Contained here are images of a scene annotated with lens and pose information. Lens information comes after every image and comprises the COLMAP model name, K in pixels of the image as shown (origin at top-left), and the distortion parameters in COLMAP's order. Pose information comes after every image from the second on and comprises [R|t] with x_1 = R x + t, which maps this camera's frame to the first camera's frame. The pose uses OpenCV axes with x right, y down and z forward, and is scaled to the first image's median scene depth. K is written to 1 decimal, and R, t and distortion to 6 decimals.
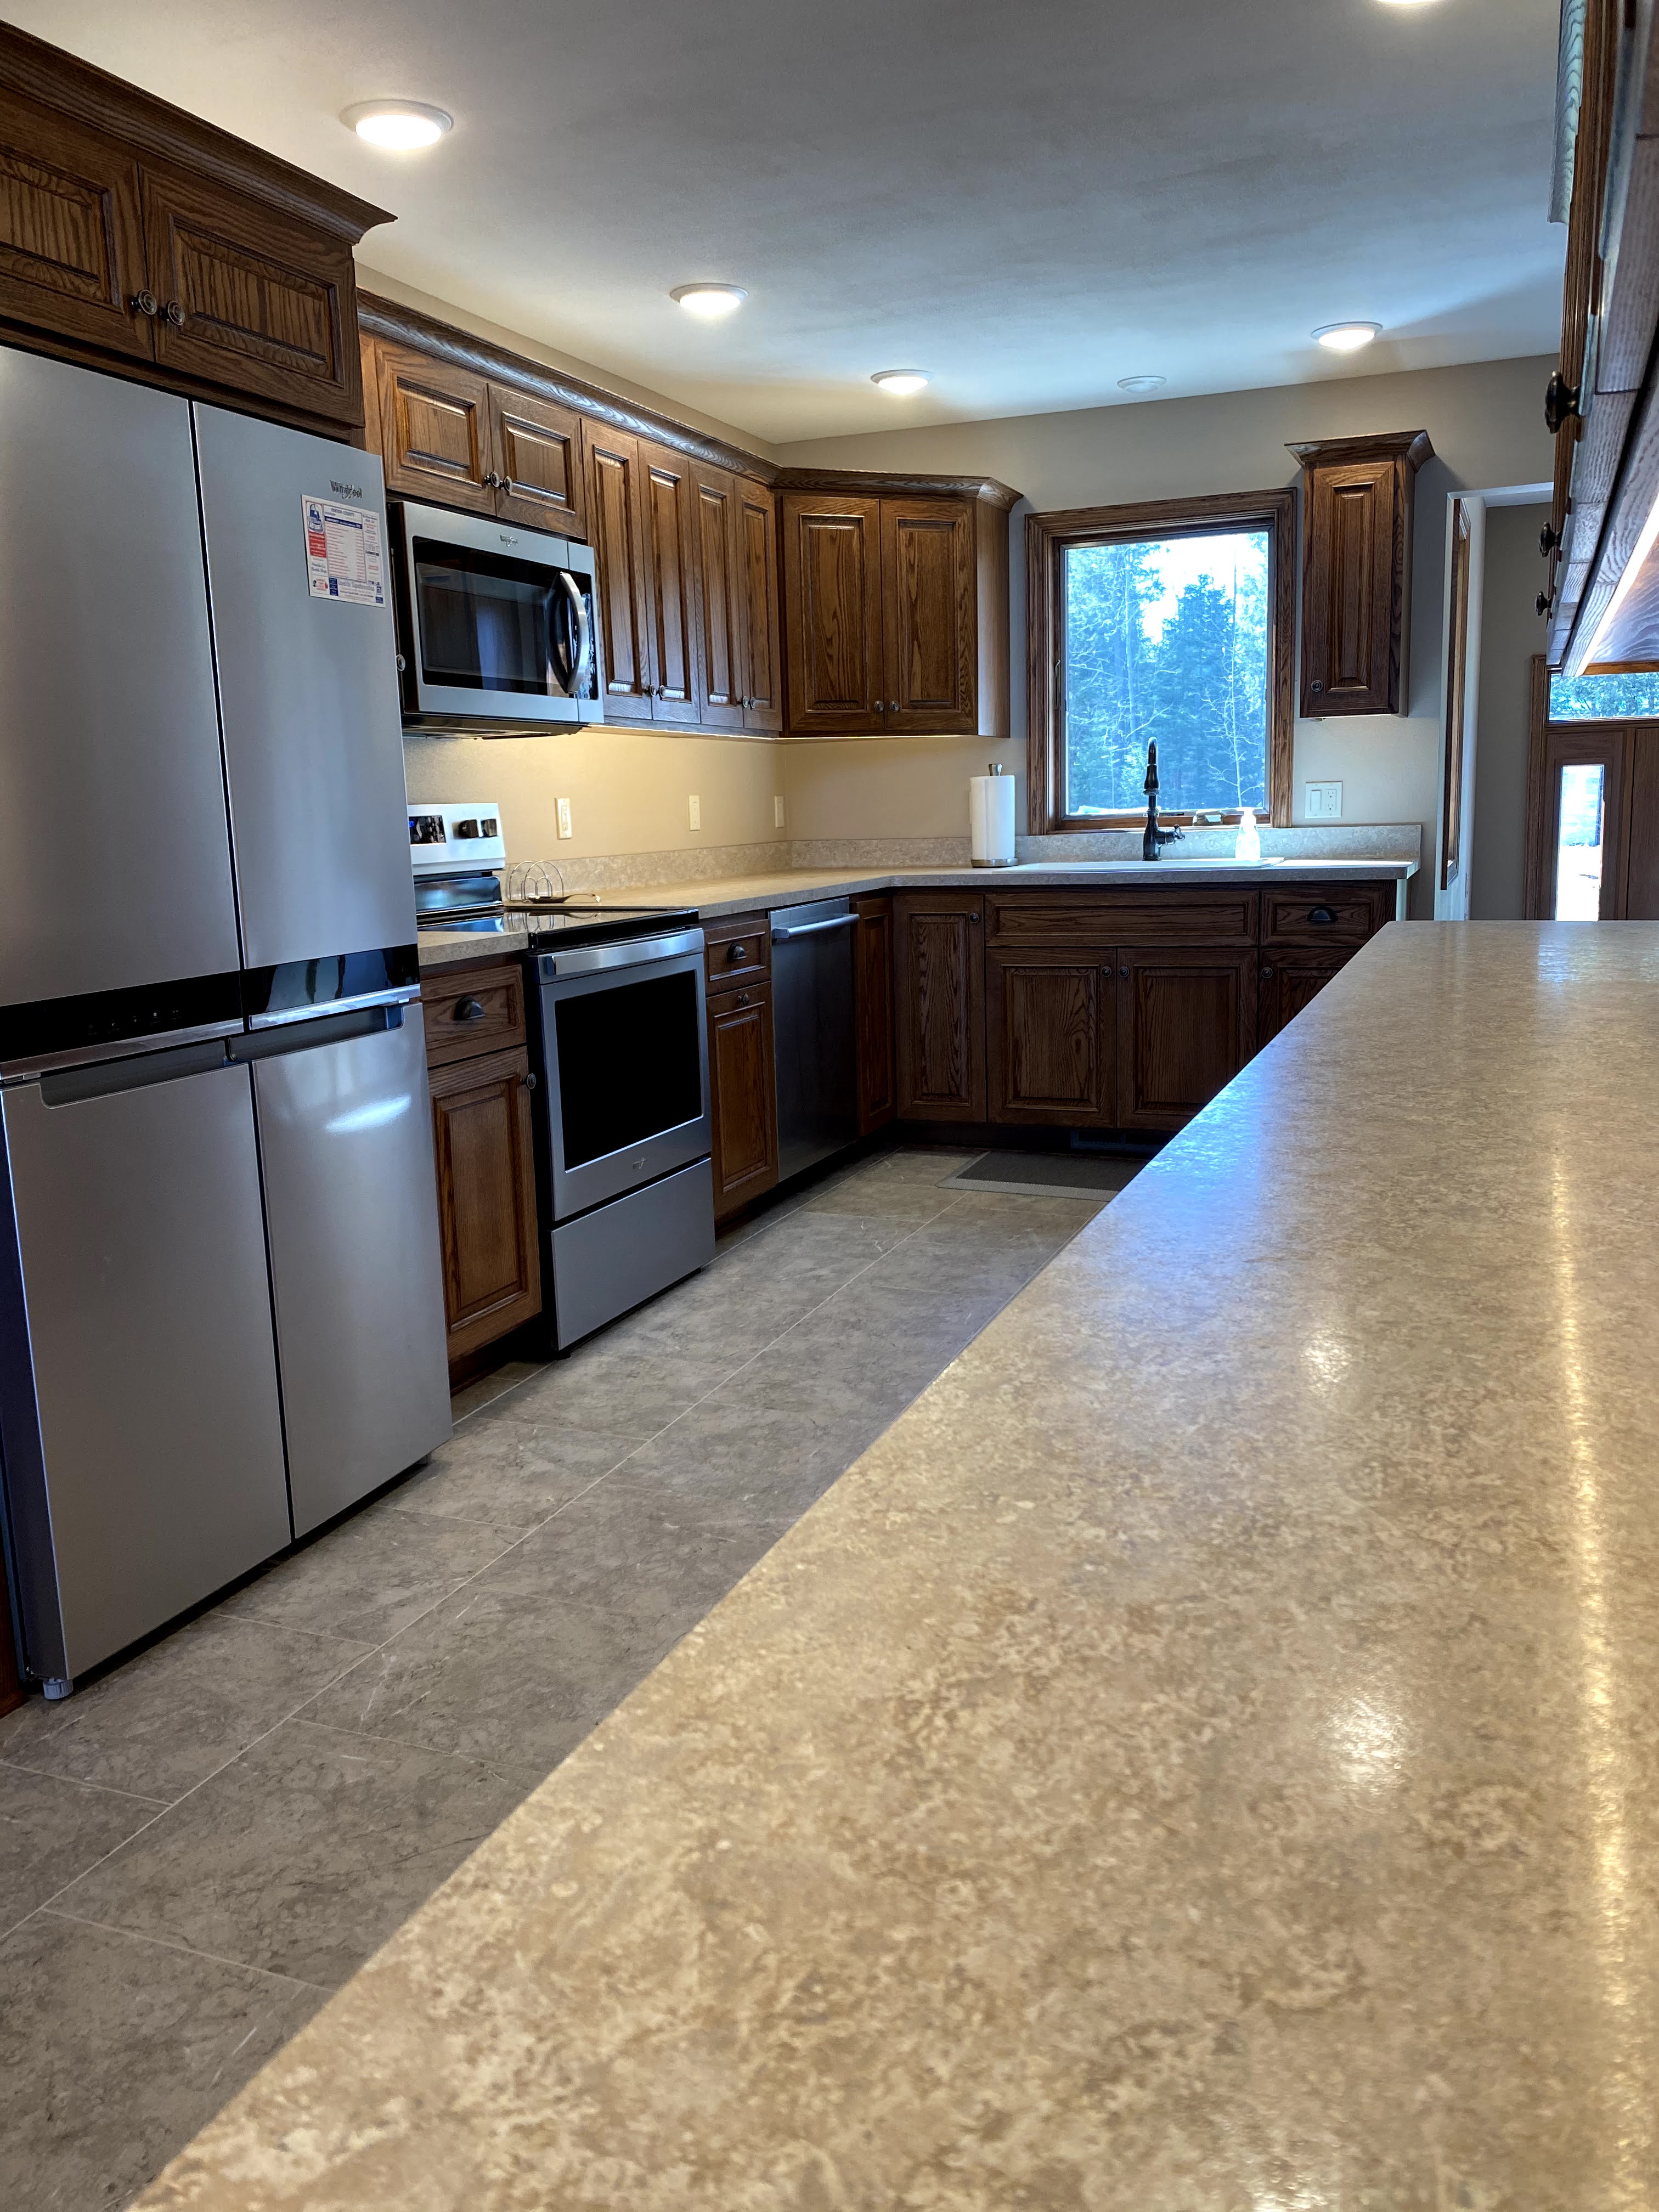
lens RADIAL K [[1666.7, 0, 826.7], [0, 1666.7, 1102.5], [0, 0, 1]] dist [0.013394, -0.051248]
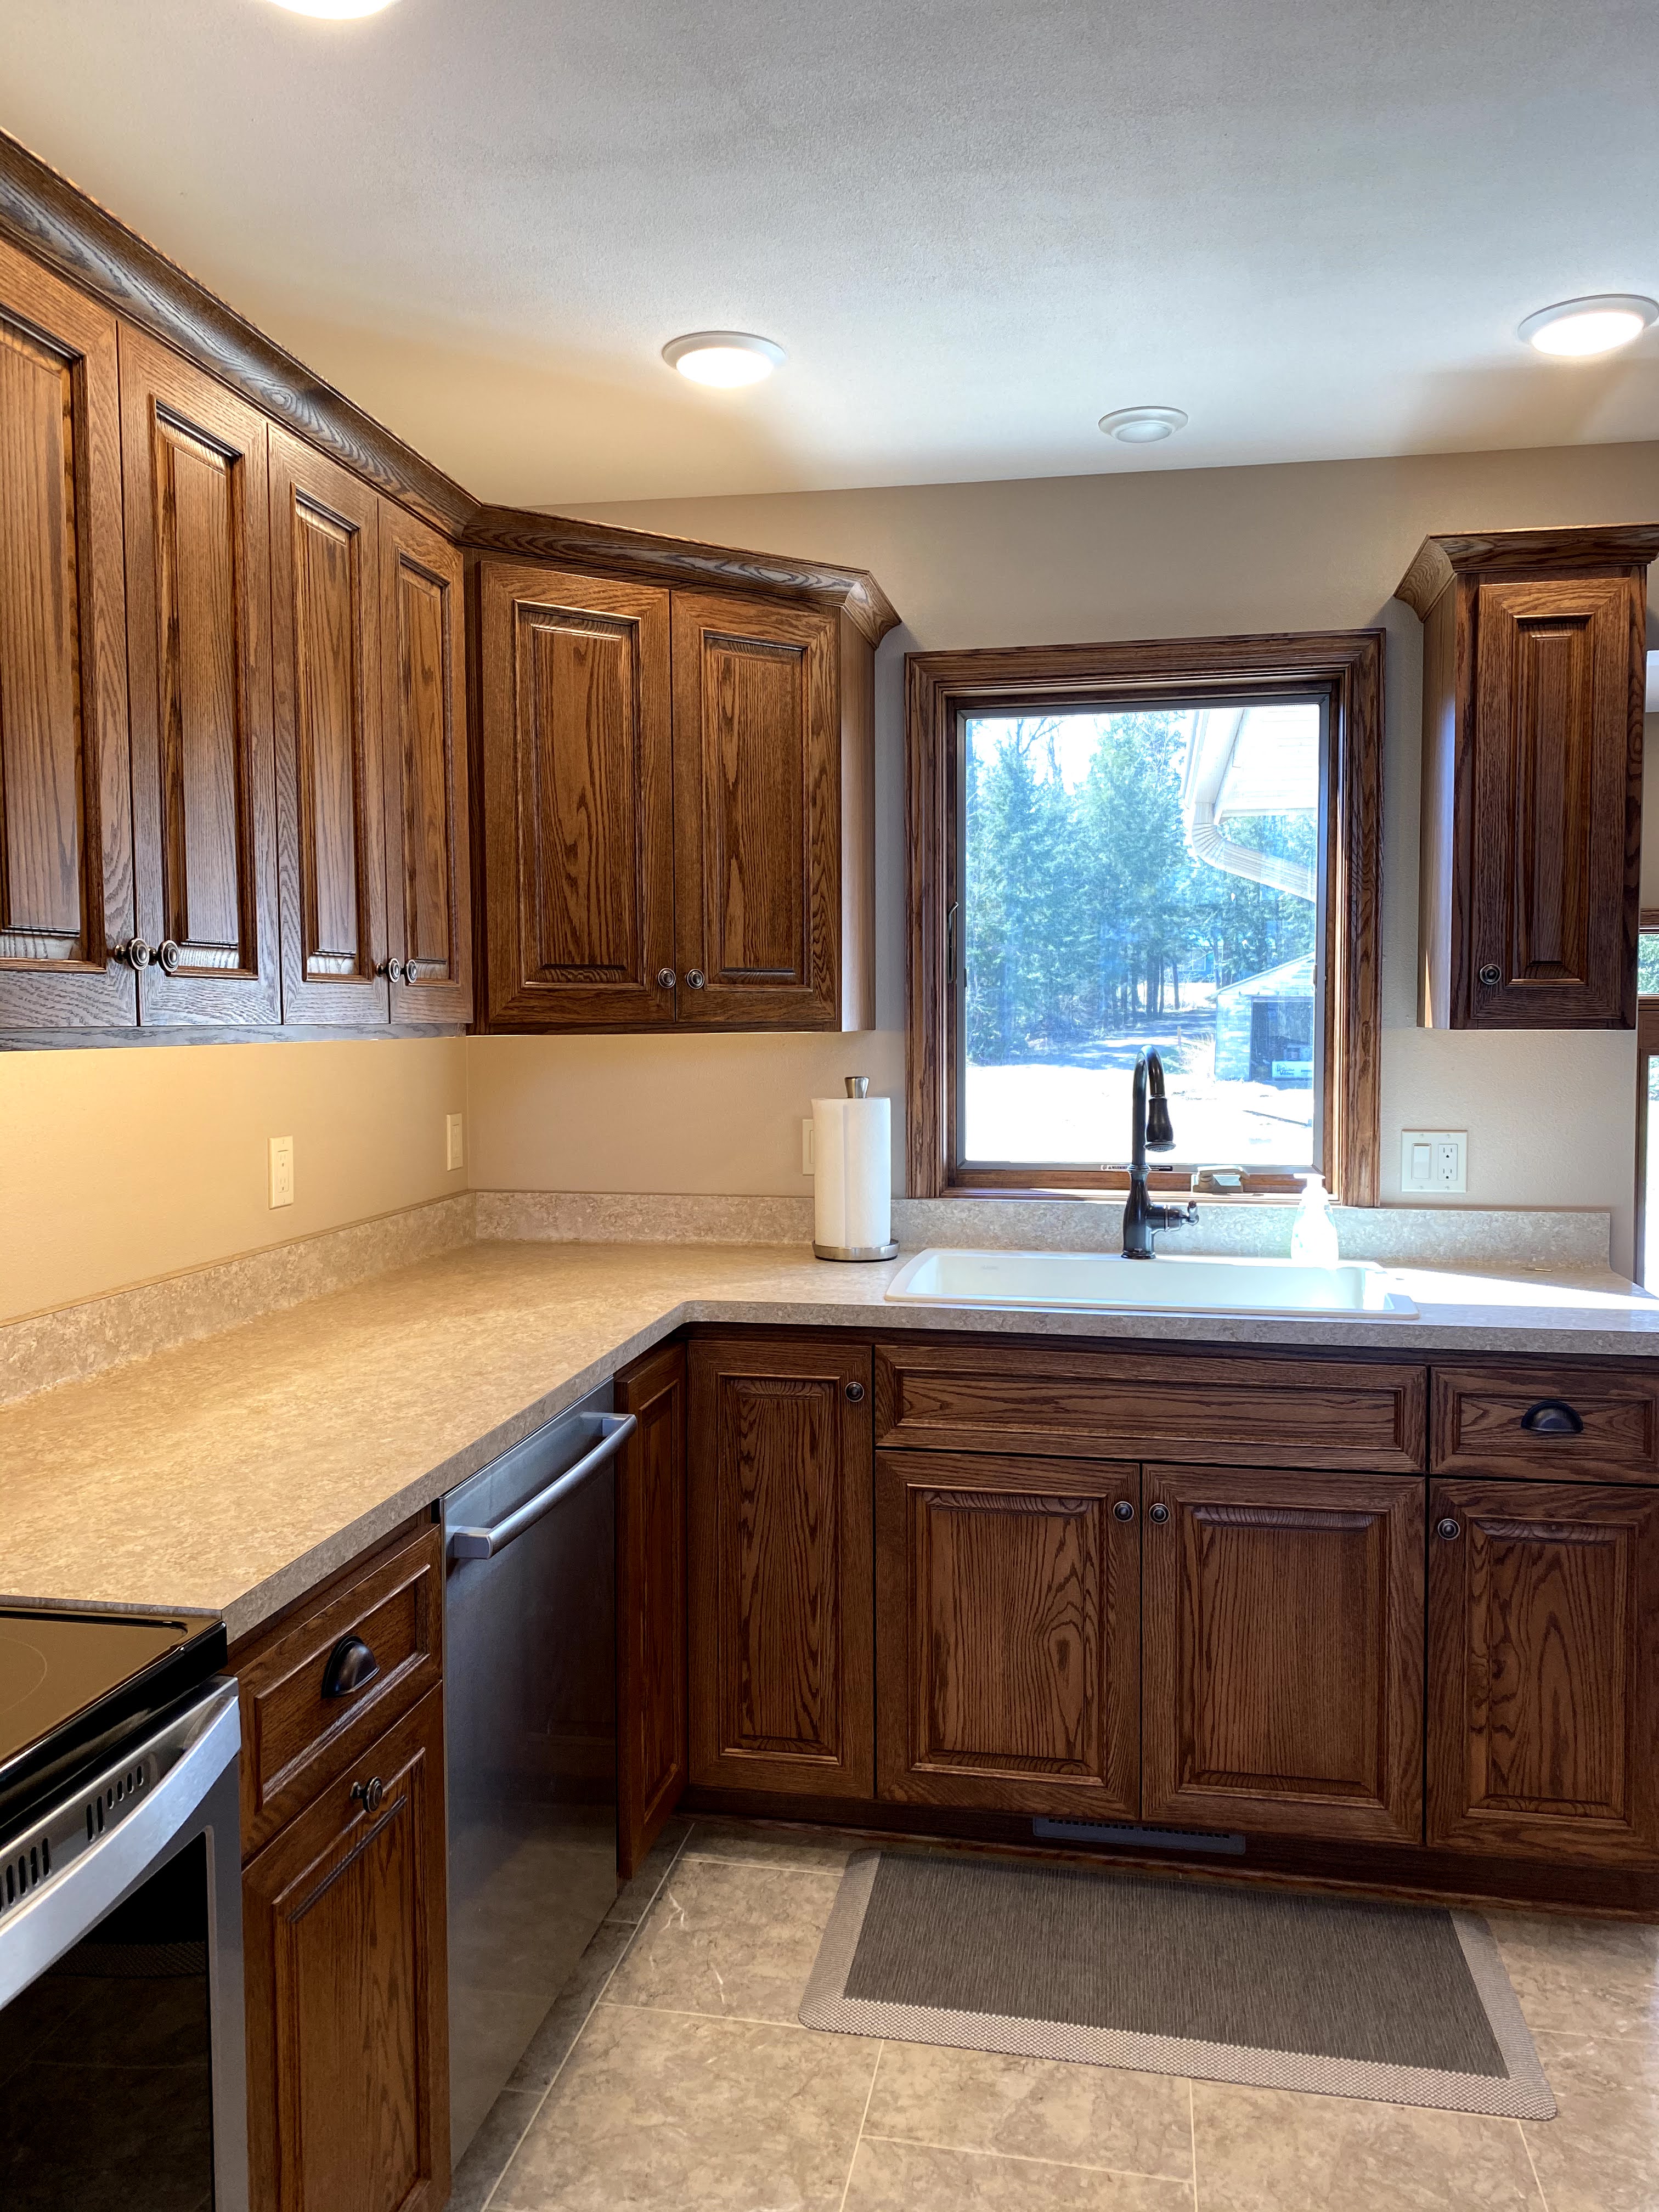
lens RADIAL K [[1673.0, 0, 870.8], [0, 1673.0, 1103.4], [0, 0, 1]] dist [0.088490, -0.101194]
pose [[0.974136, 0.015334, 0.225440, -0.023667], [0.012550, 0.992483, -0.121735, -0.136604], [-0.225613, 0.121415, 0.966622, 0.493495]]
